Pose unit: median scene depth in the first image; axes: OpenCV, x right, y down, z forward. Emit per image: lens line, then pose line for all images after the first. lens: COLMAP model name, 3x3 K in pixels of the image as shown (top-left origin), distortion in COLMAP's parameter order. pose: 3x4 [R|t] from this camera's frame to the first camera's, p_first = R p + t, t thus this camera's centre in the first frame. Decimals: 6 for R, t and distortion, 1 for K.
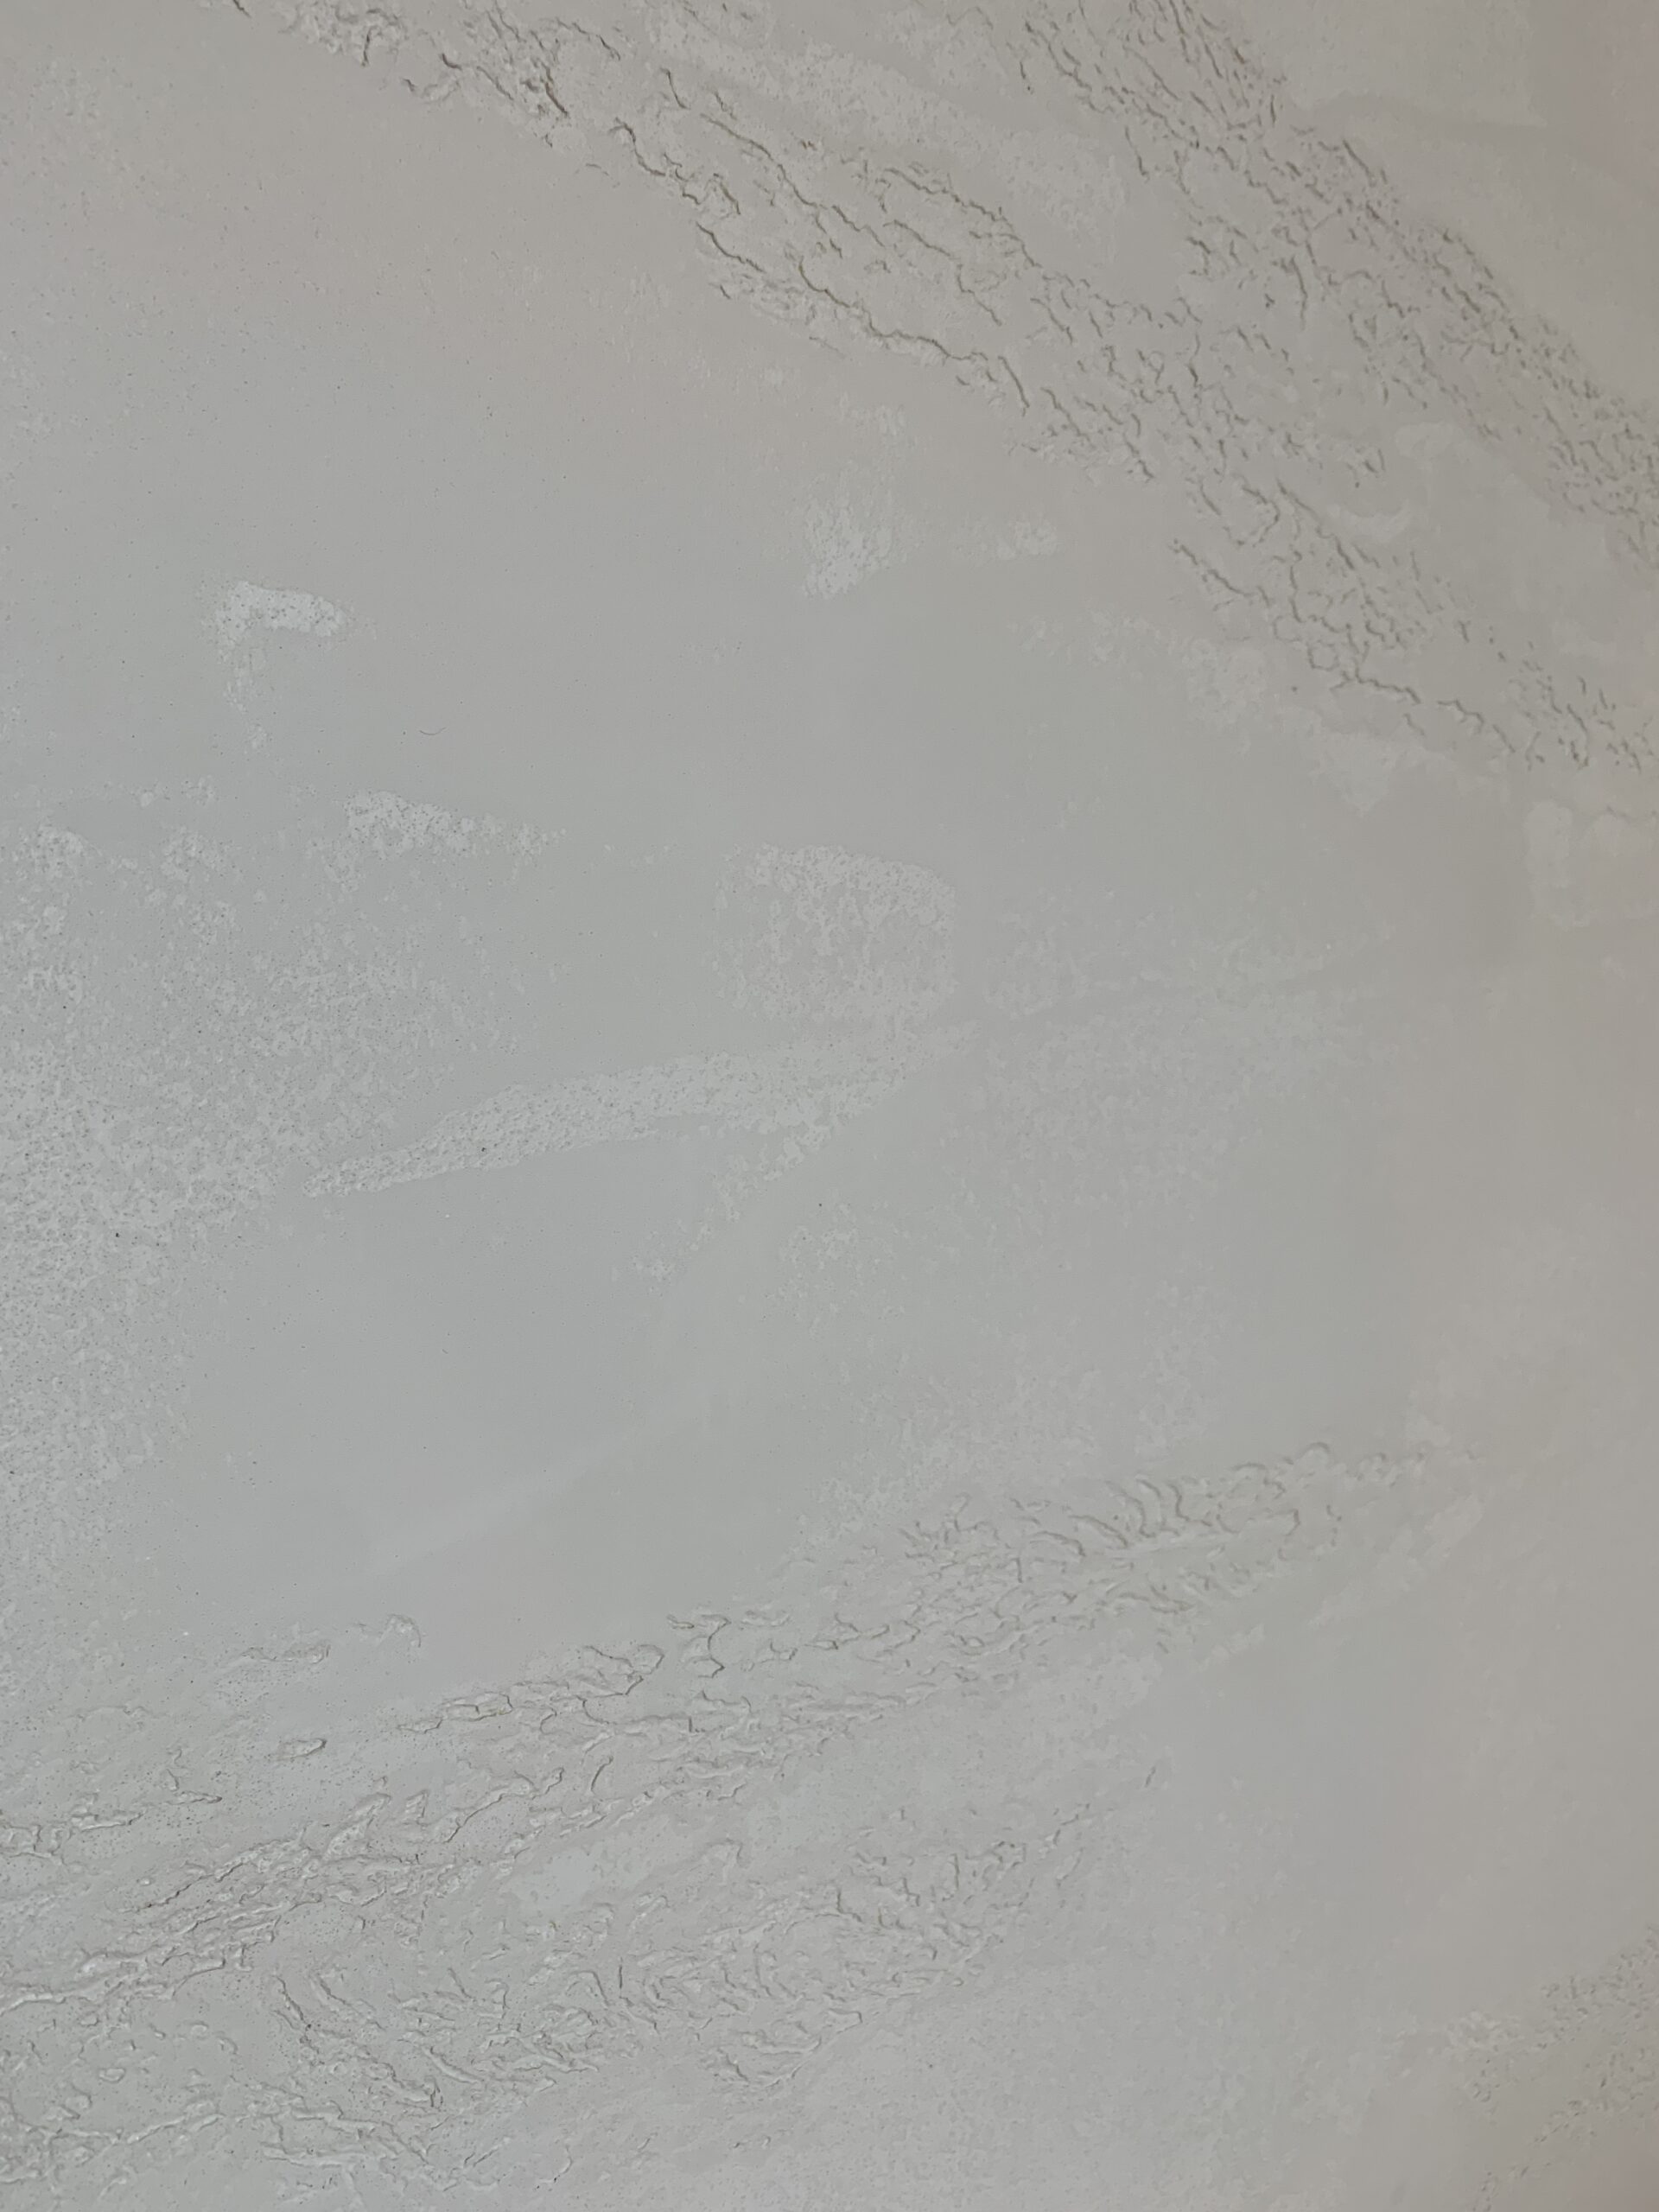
lens RADIAL K [[1687.7, 0, 829.3], [0, 1687.7, 1103.8], [0, 0, 1]] dist [0.002767, -0.021555]
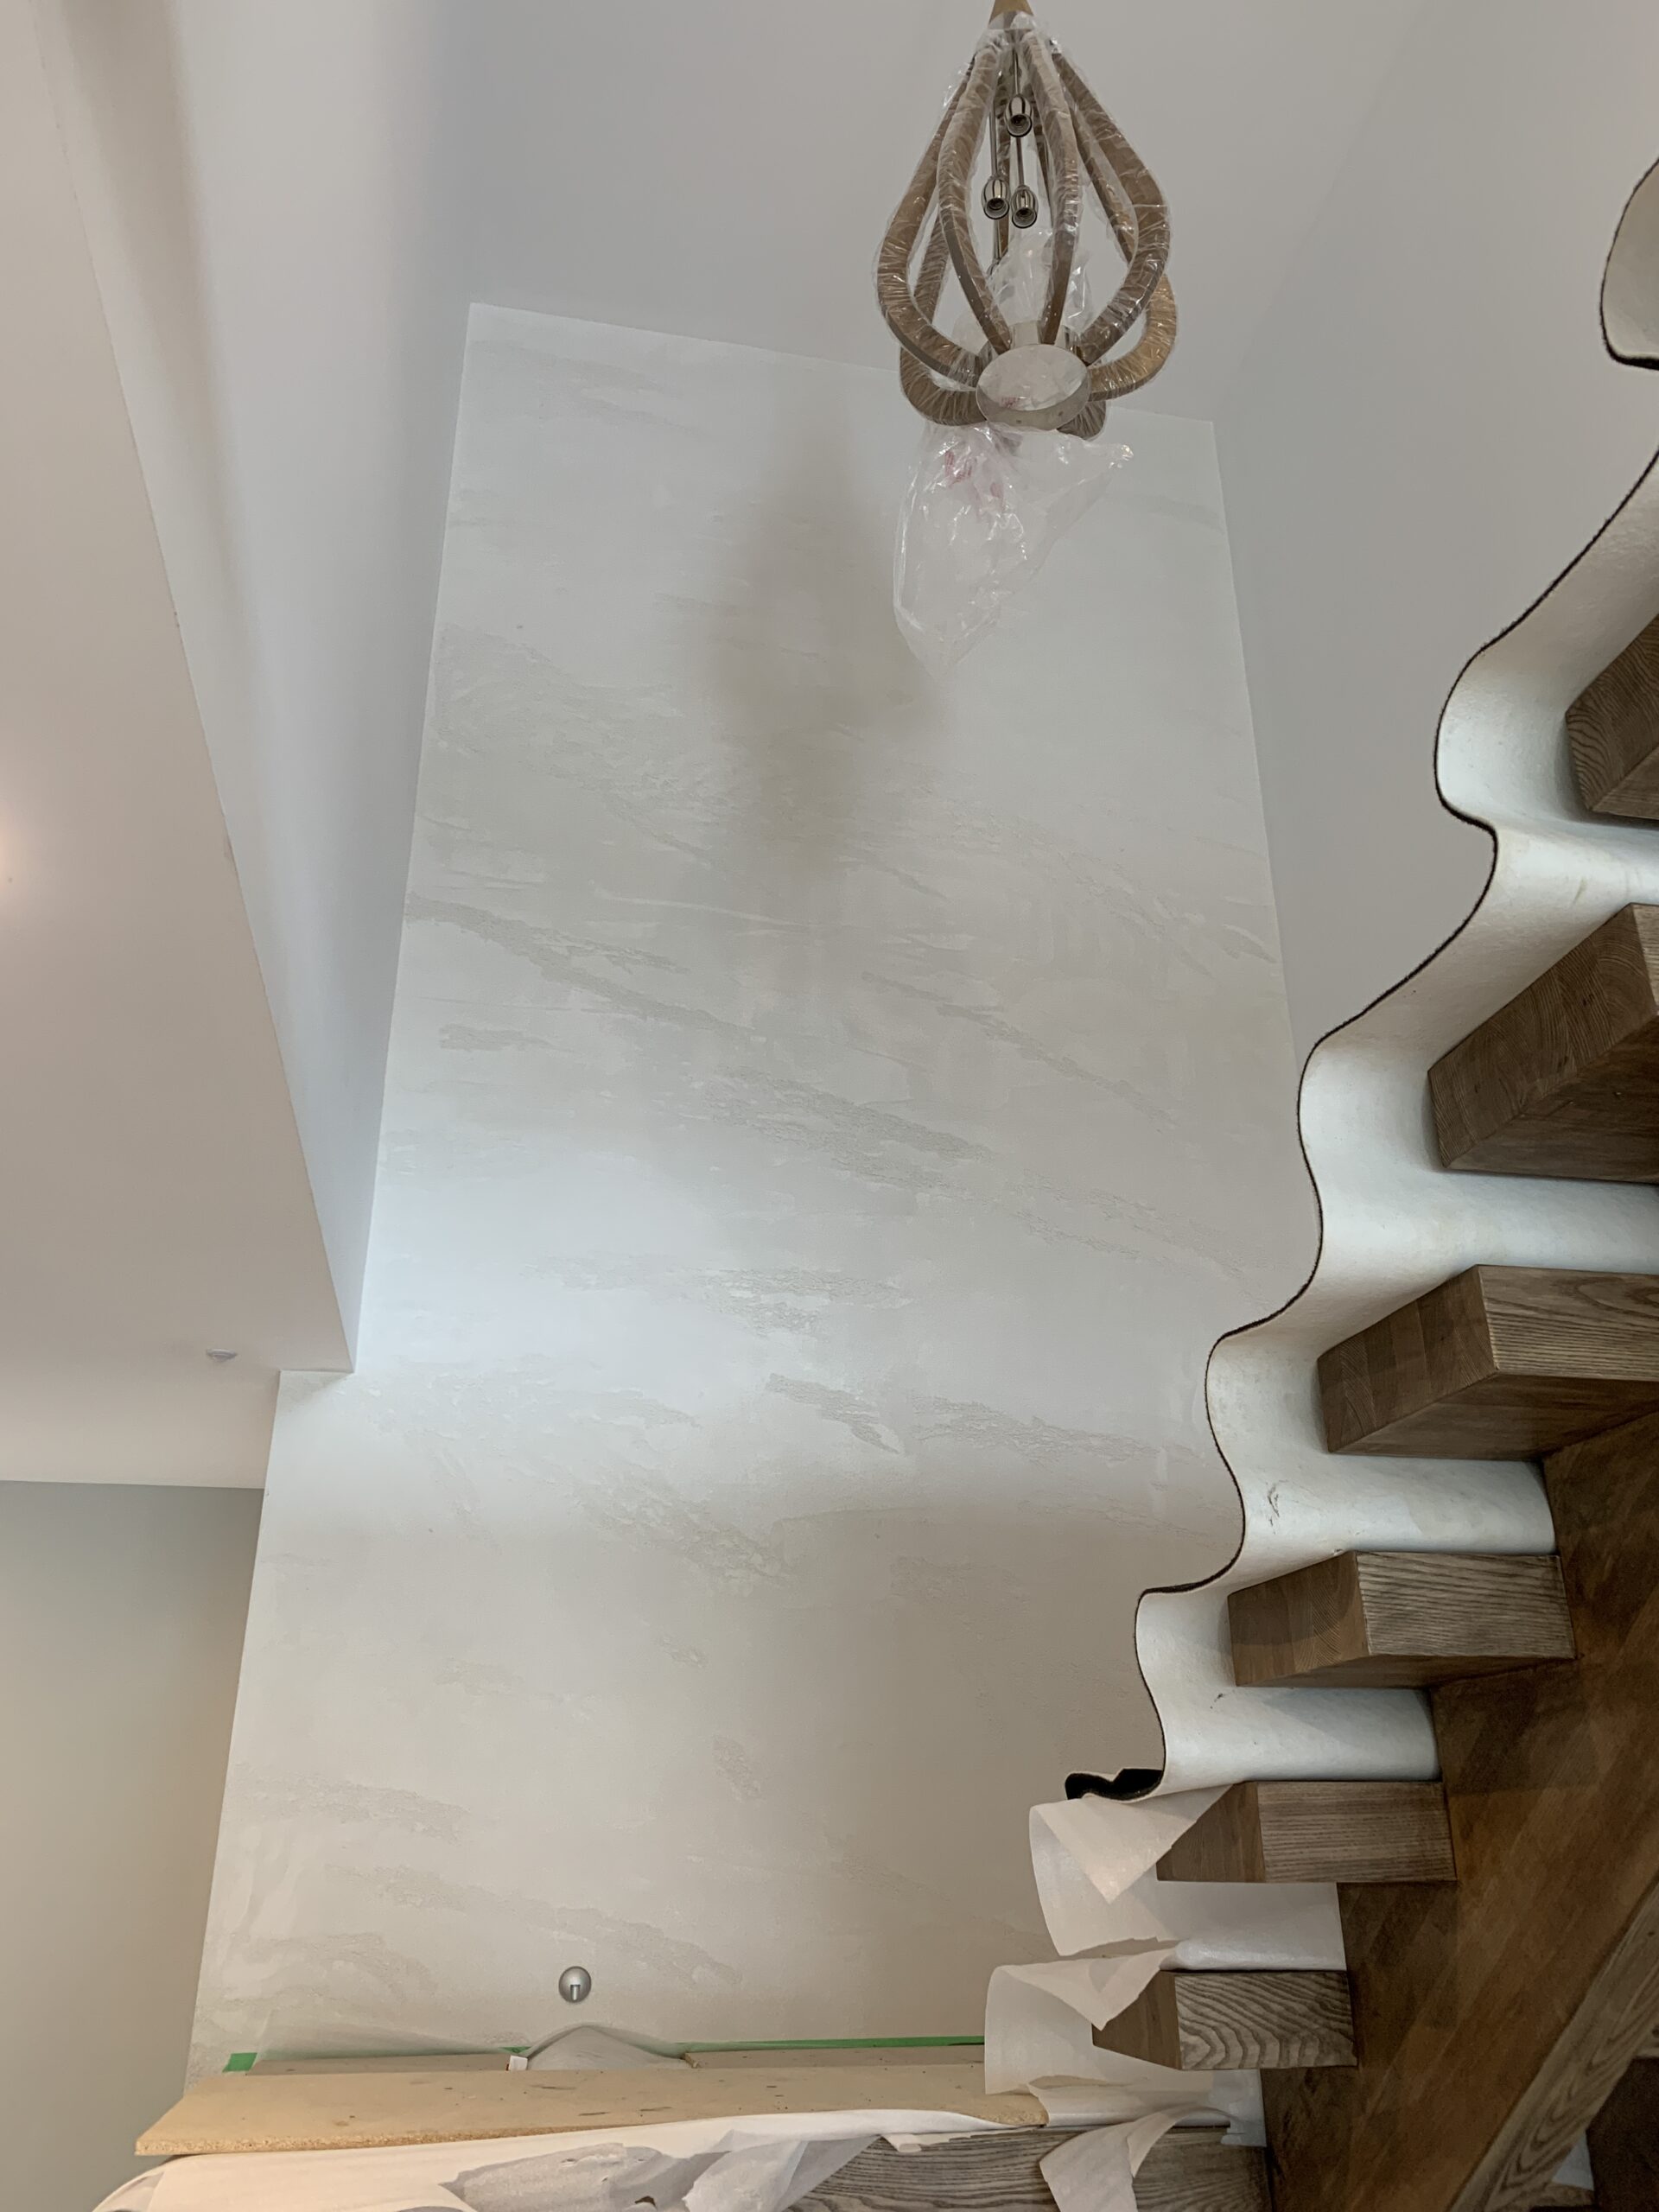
lens RADIAL K [[1687.7, 0, 833.4], [0, 1687.7, 1097.7], [0, 0, 1]] dist [0.002767, -0.021555]
pose [[0.900657, -0.179109, -0.395901, 4.283805], [-0.046167, 0.866499, -0.497039, 4.222650], [0.432072, 0.465939, 0.772149, -6.580490]]
